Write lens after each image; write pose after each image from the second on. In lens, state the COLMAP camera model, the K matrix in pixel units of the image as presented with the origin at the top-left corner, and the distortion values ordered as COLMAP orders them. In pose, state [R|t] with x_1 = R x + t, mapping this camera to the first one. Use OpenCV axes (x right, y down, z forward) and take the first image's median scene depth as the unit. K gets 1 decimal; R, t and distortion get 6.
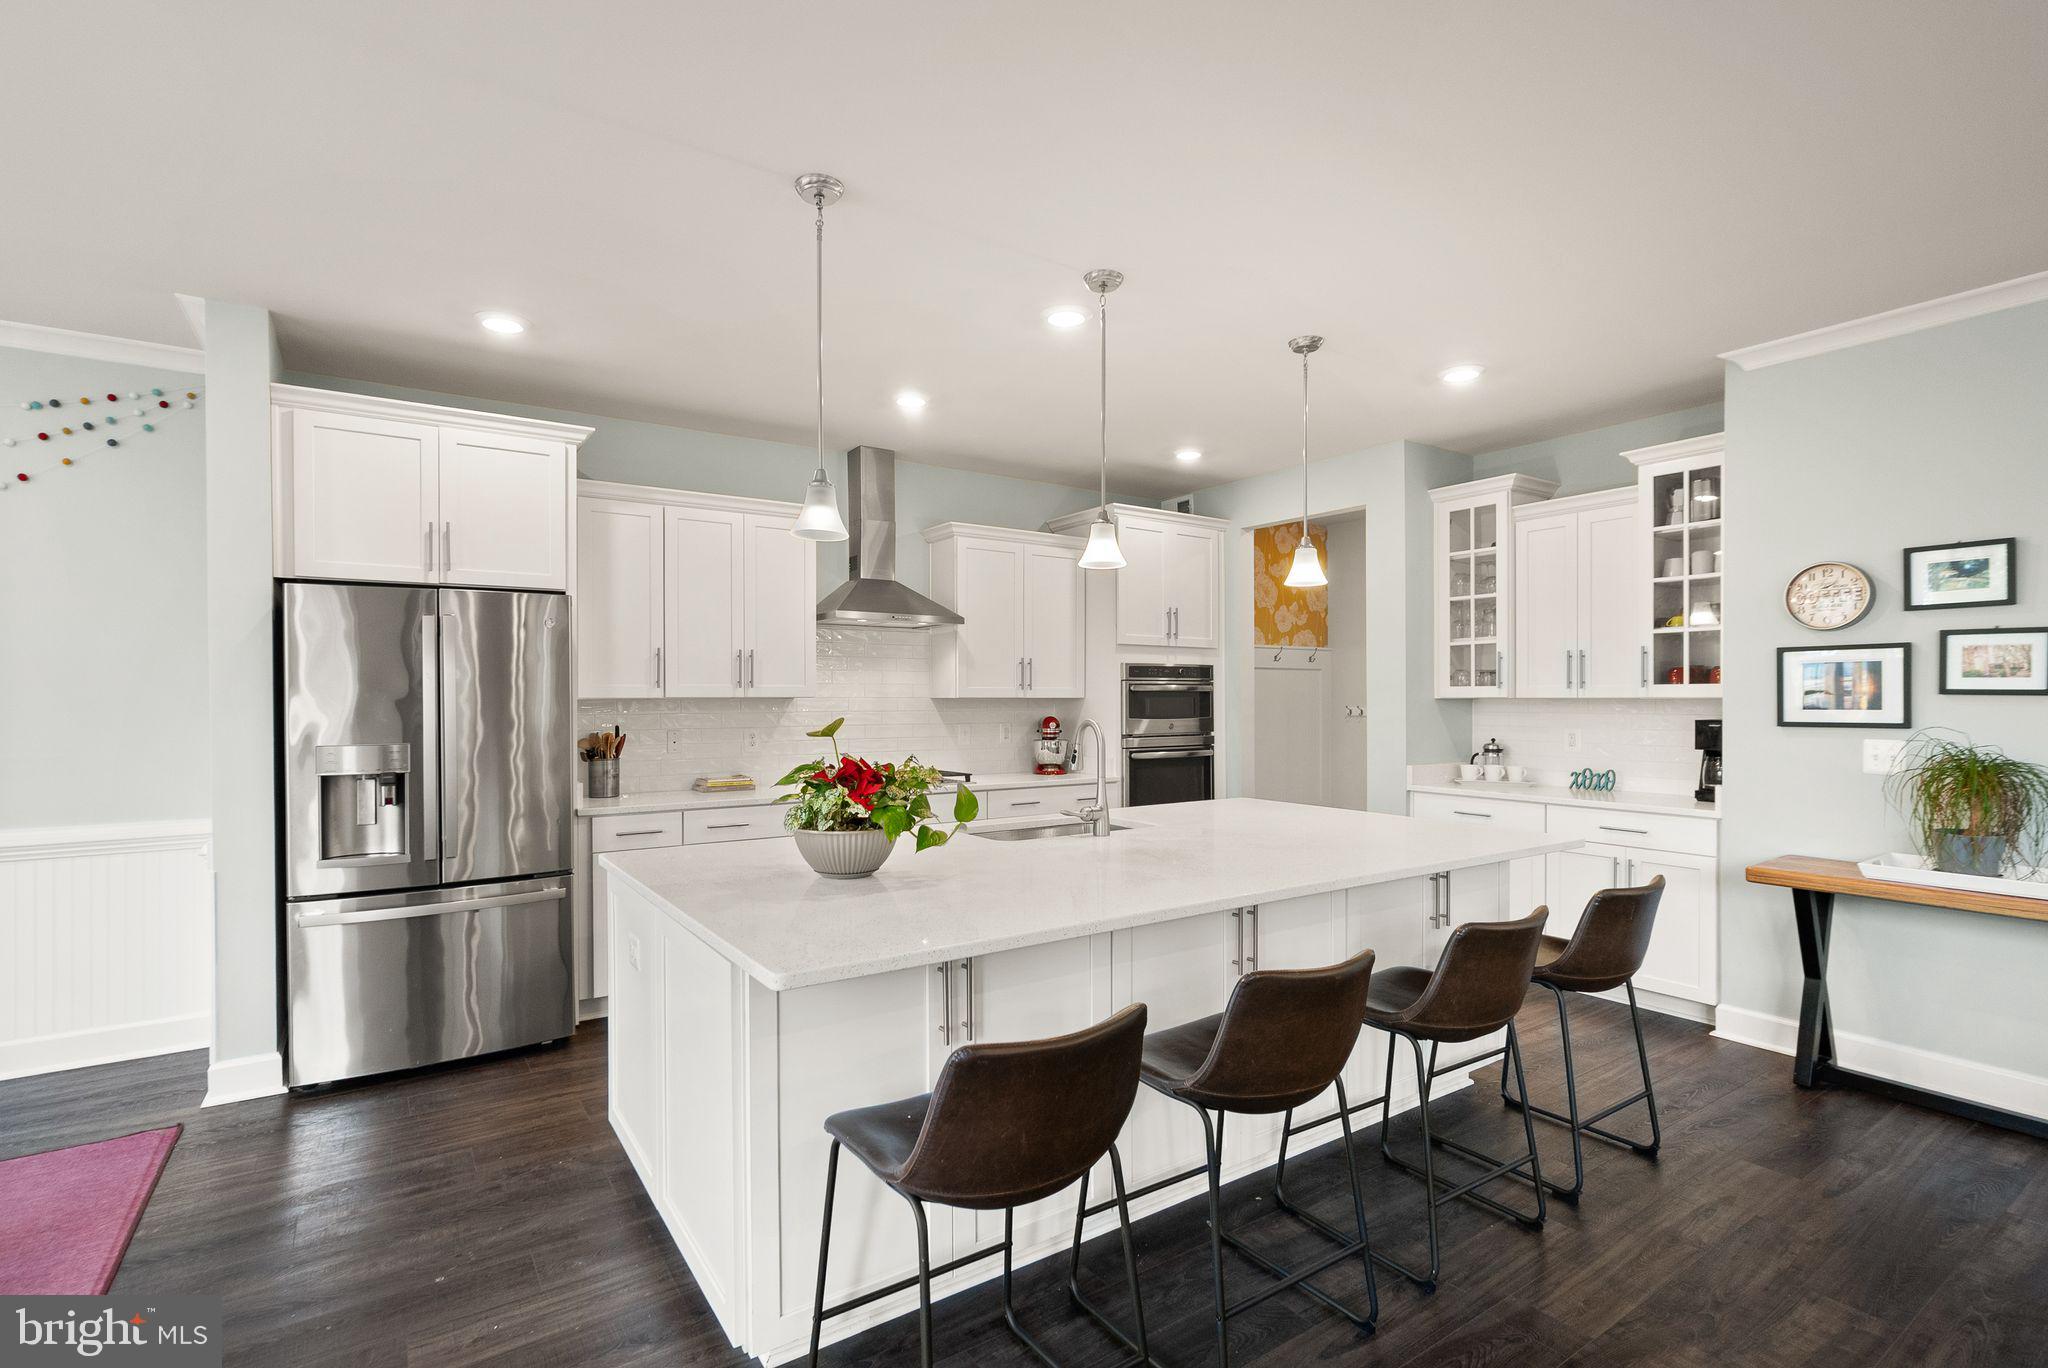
lens RADIAL K [[966.1, 0, 1018.6], [0, 966.1, 695.0], [0, 0, 1]] dist [-0.003502, -0.001114]
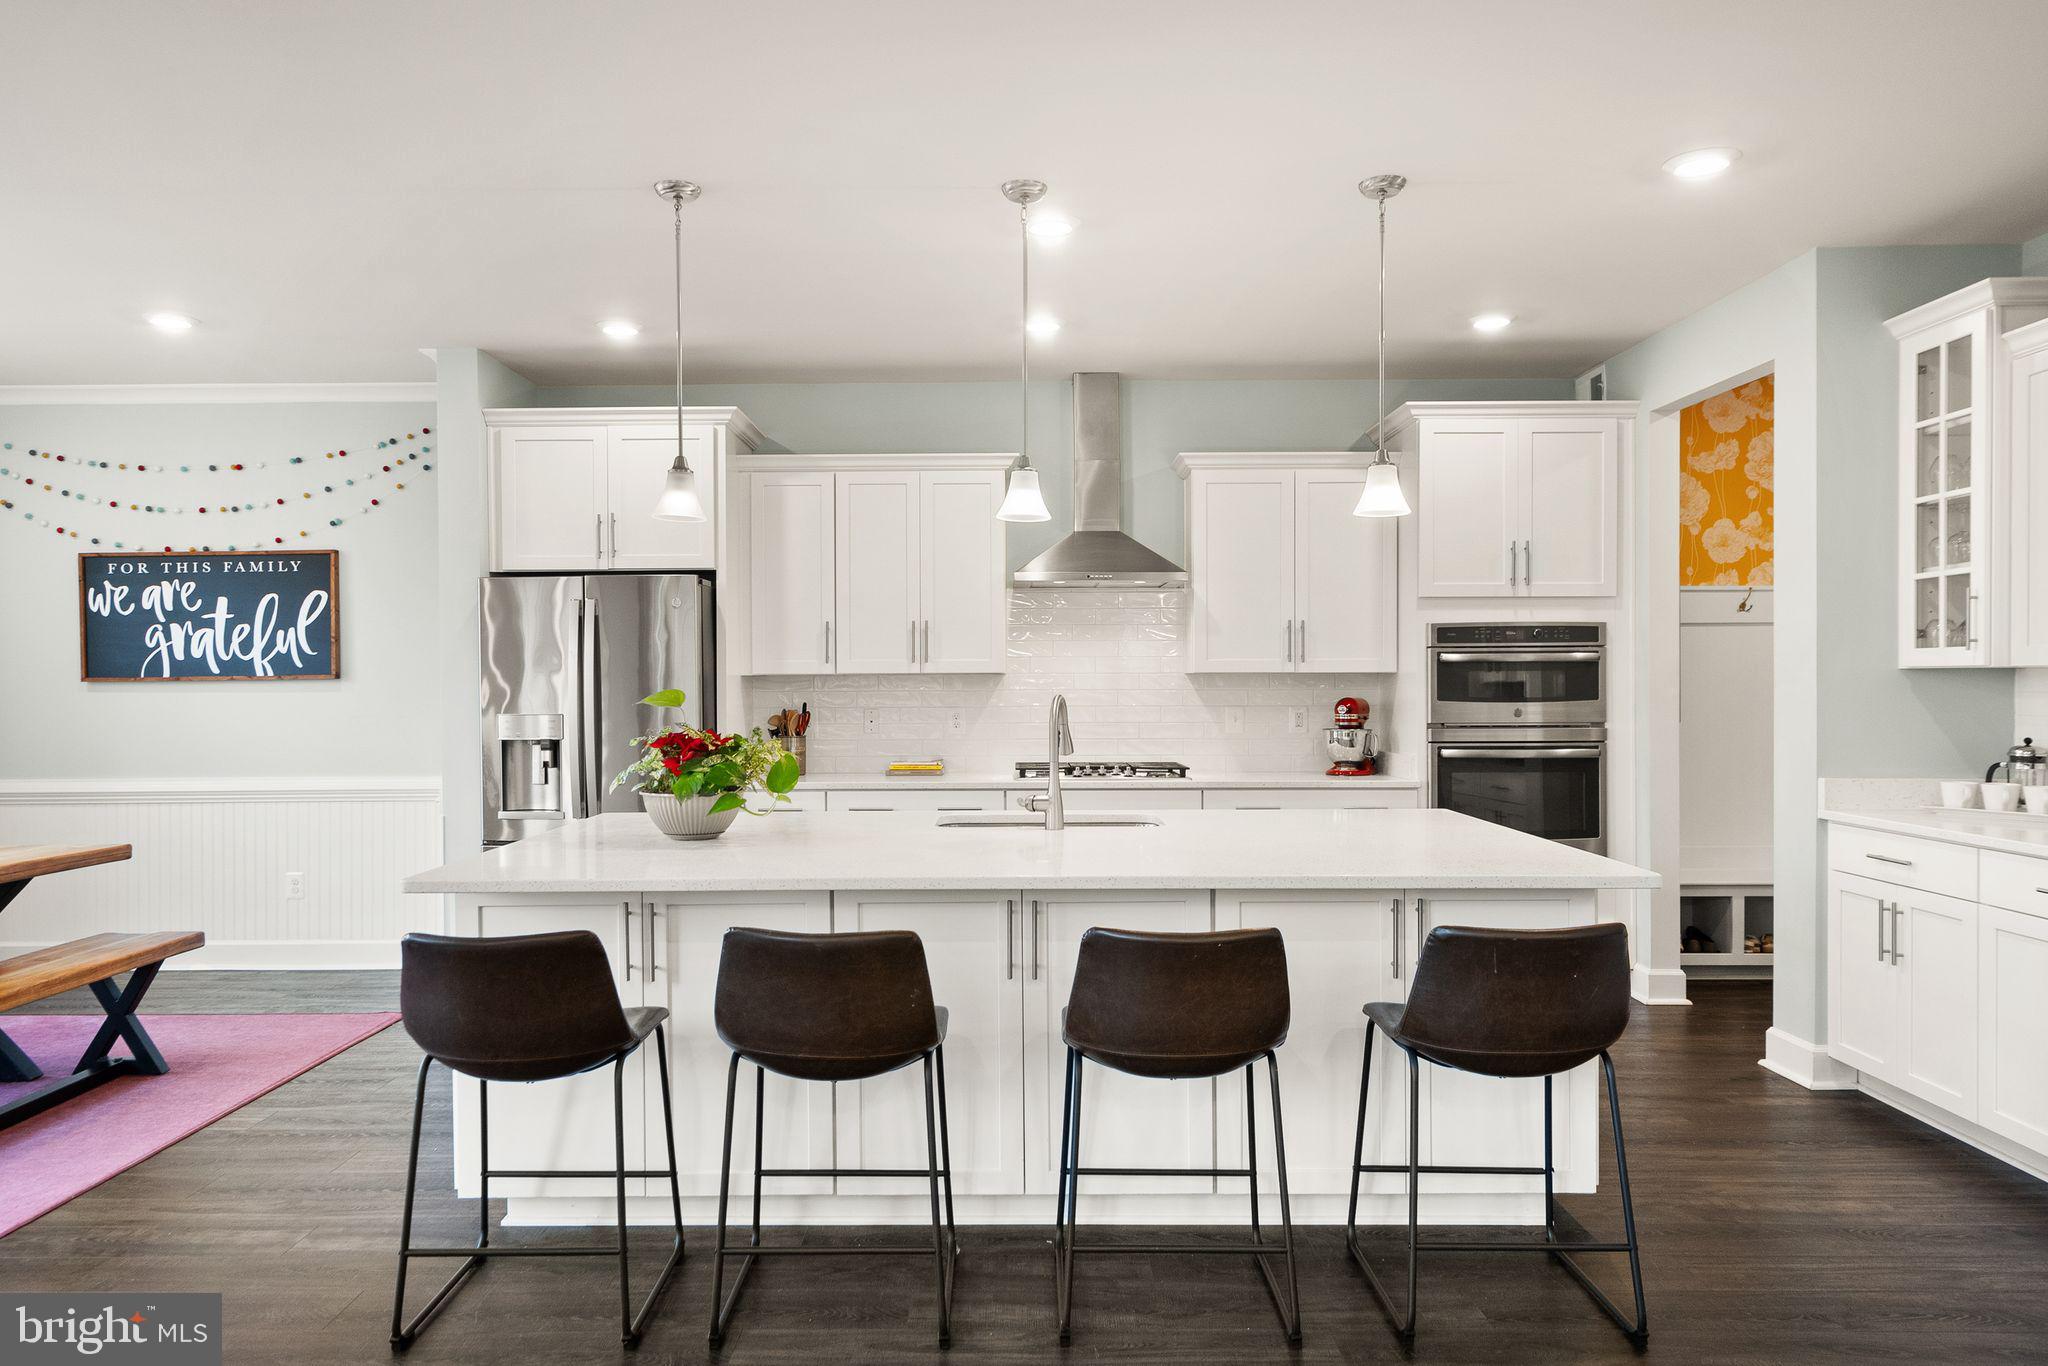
lens RADIAL K [[1404.1, 0, 1023.6], [0, 1404.1, 693.1], [0, 0, 1]] dist [0.012061, -0.000690]
pose [[0.819875, 0.002440, -0.572538, 0.547409], [0.004307, 0.999936, 0.010428, 0.007771], [0.572527, -0.011016, 0.819812, -0.031350]]
